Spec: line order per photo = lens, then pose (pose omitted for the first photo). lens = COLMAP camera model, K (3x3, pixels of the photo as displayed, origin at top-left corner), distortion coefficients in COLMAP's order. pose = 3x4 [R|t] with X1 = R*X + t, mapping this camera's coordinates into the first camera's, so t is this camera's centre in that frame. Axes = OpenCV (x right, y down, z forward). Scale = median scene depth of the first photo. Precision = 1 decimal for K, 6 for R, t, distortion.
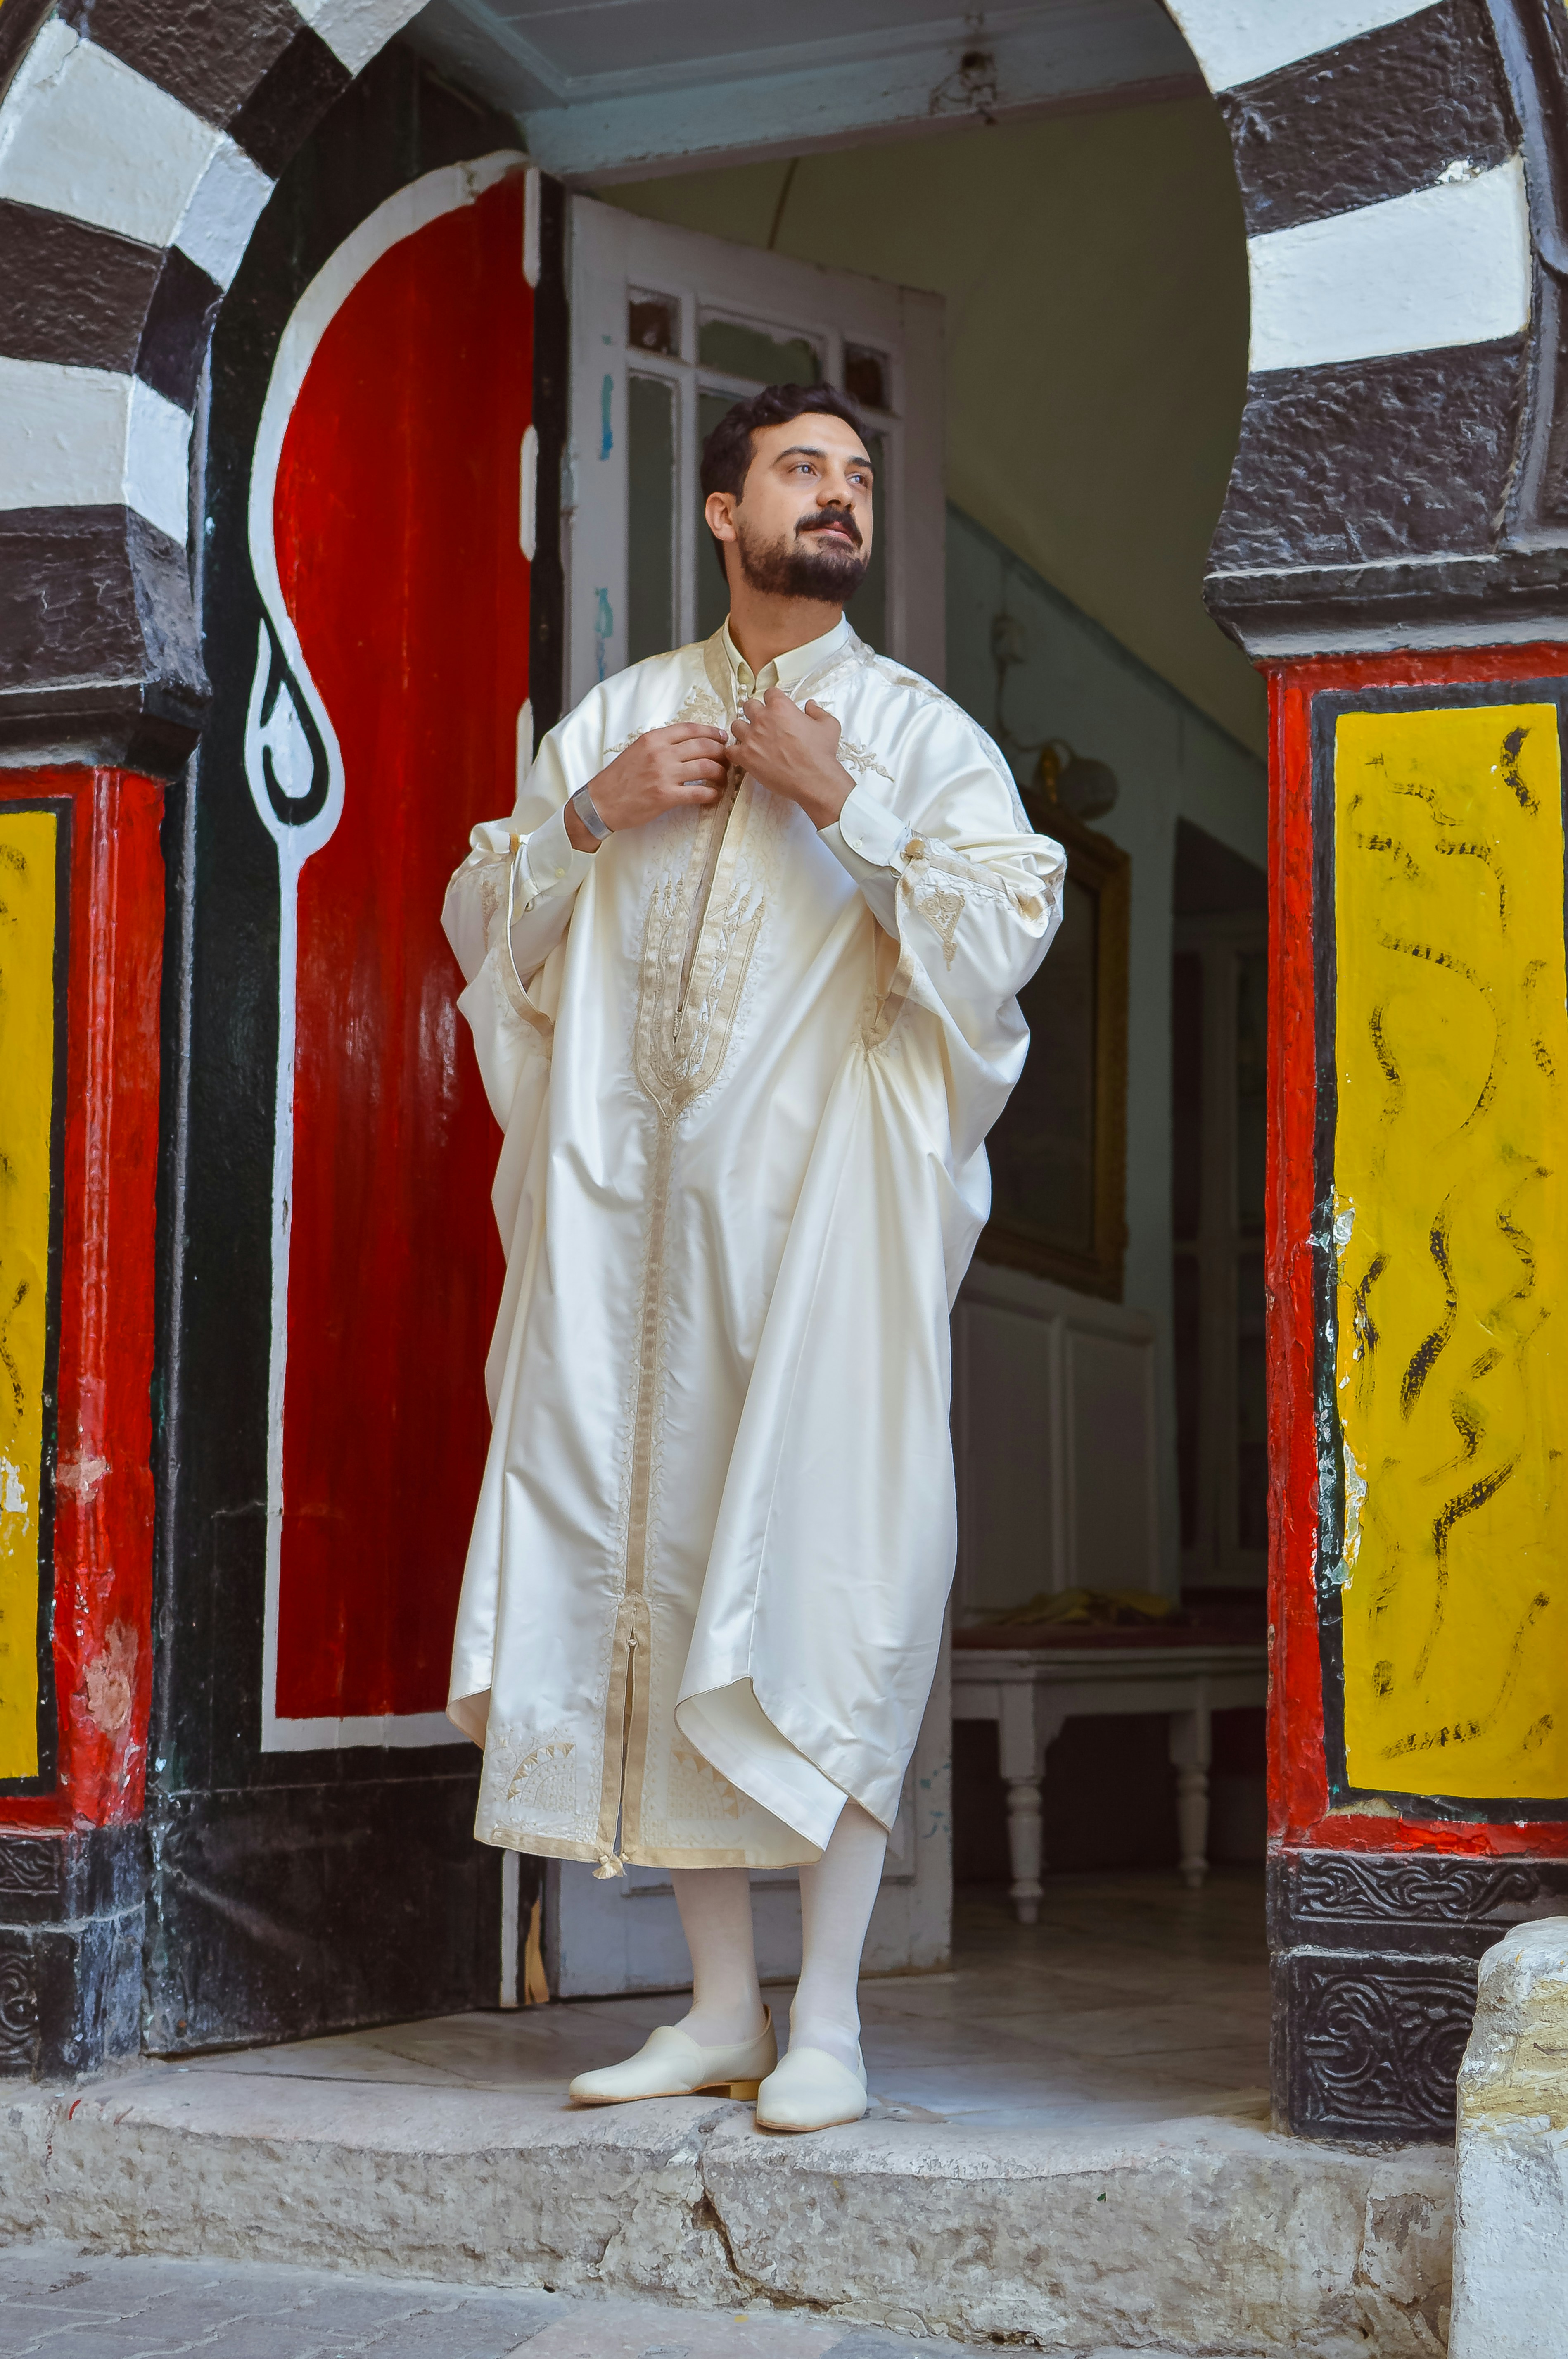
lens RADIAL K [[3637.5, 0, 784.0], [0, 3637.5, 1179.5], [0, 0, 1]] dist [-0.009677, -0.005225]
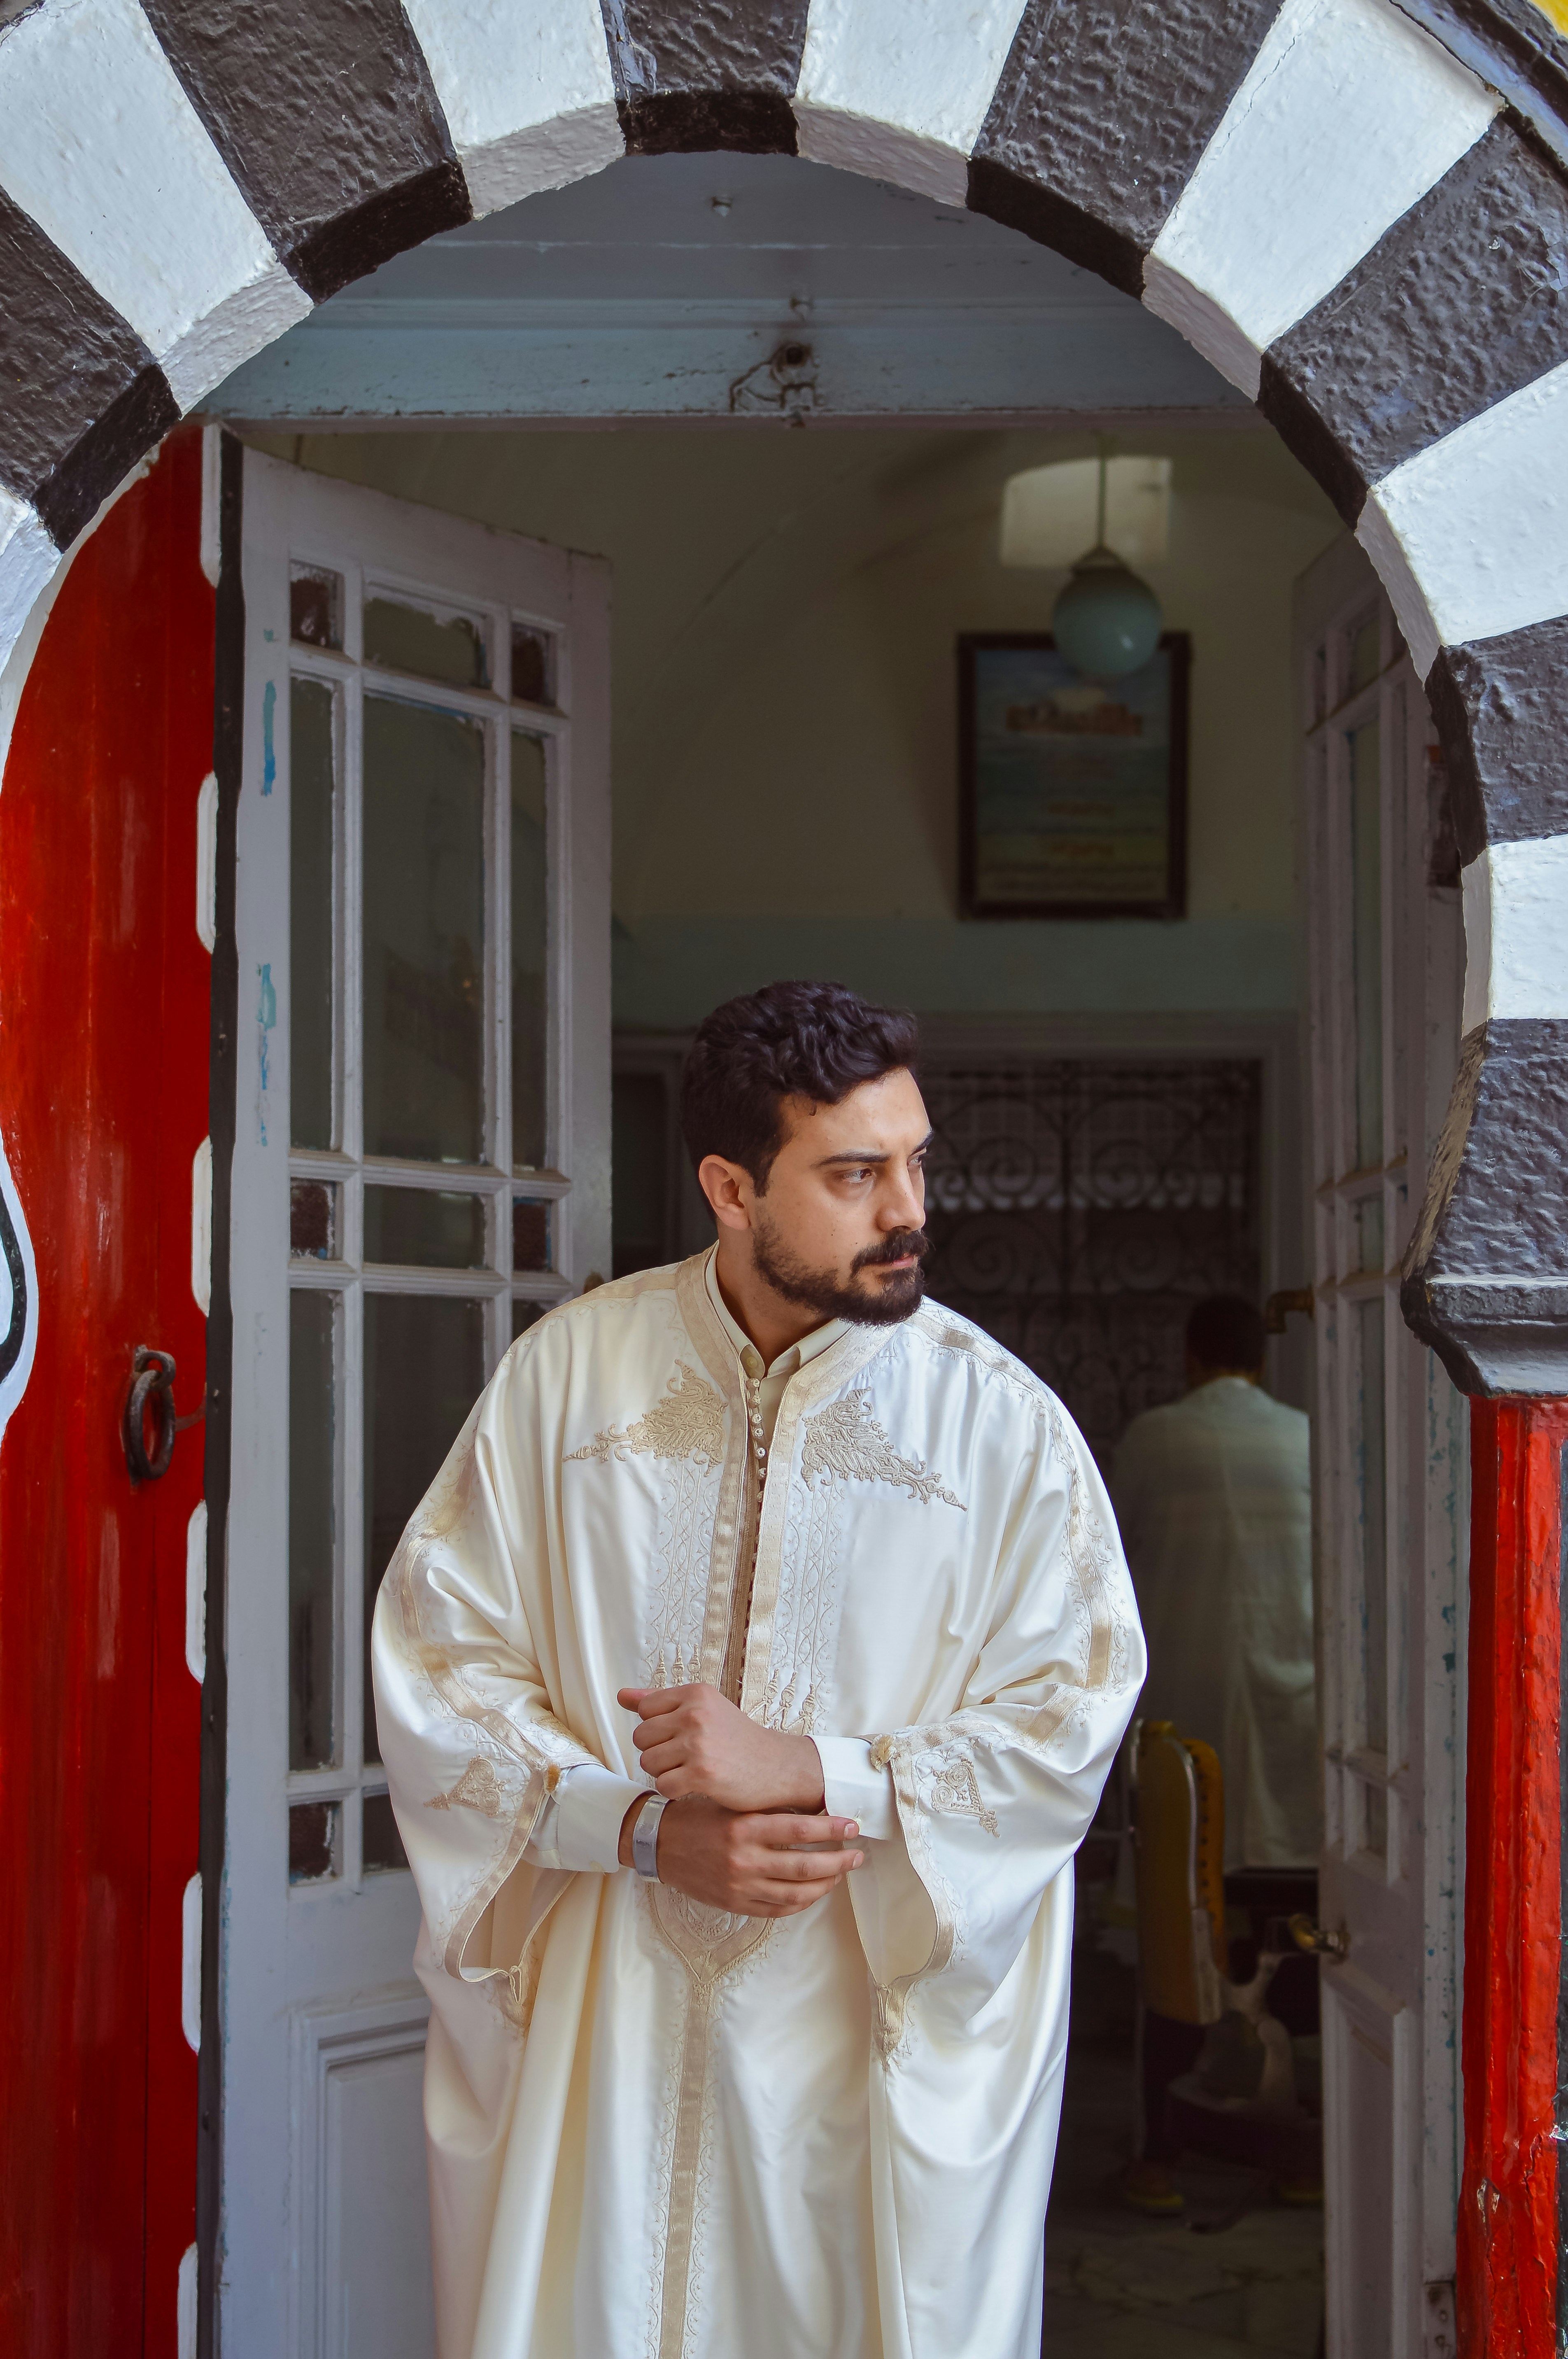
lens RADIAL K [[3637.5, 0, 784.0], [0, 3637.5, 1179.5], [0, 0, 1]] dist [-0.009677, -0.005225]
pose [[0.938969, 0.012712, 0.343767, -0.257833], [-0.038832, 0.996846, 0.069205, -0.211932], [-0.341803, -0.078331, 0.936501, 0.278093]]
